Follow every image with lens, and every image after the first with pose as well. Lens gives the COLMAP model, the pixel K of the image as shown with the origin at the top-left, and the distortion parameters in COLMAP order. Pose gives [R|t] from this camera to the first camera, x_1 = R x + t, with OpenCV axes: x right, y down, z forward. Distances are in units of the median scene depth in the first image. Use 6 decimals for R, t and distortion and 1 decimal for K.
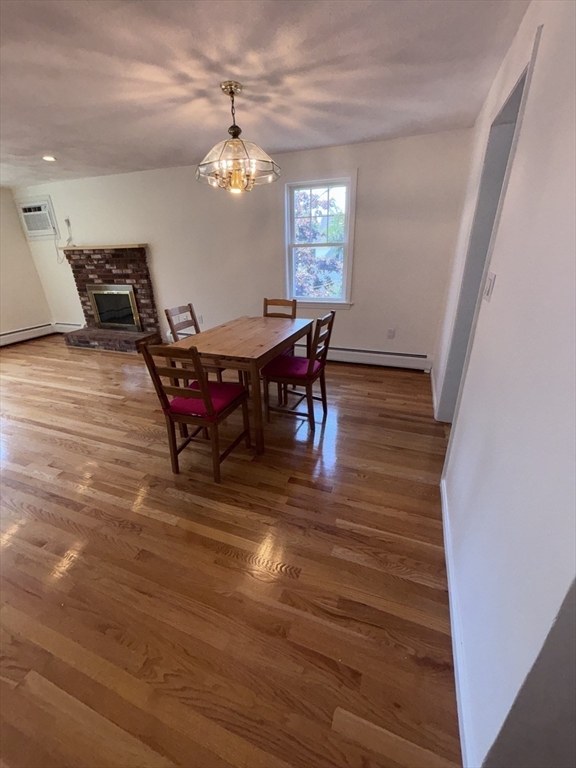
lens RADIAL K [[314.2, 0, 286.4], [0, 314.2, 381.5], [0, 0, 1]] dist [0.001722, 0.000324]
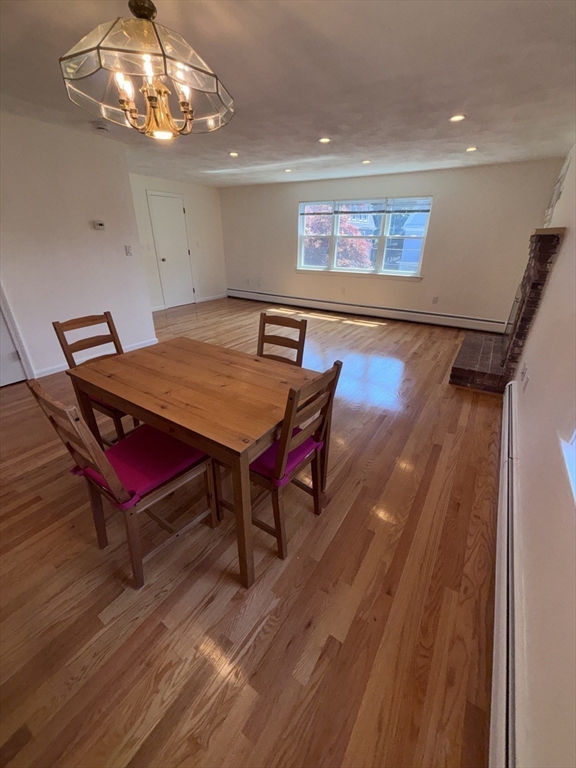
lens RADIAL K [[314.2, 0, 286.0], [0, 314.2, 380.7], [0, 0, 1]] dist [0.001722, 0.000324]
pose [[-0.194630, 0.433335, -0.879966, 0.225463], [-0.391117, 0.788431, 0.474767, -0.286312], [0.899526, 0.436574, 0.016033, 0.646873]]
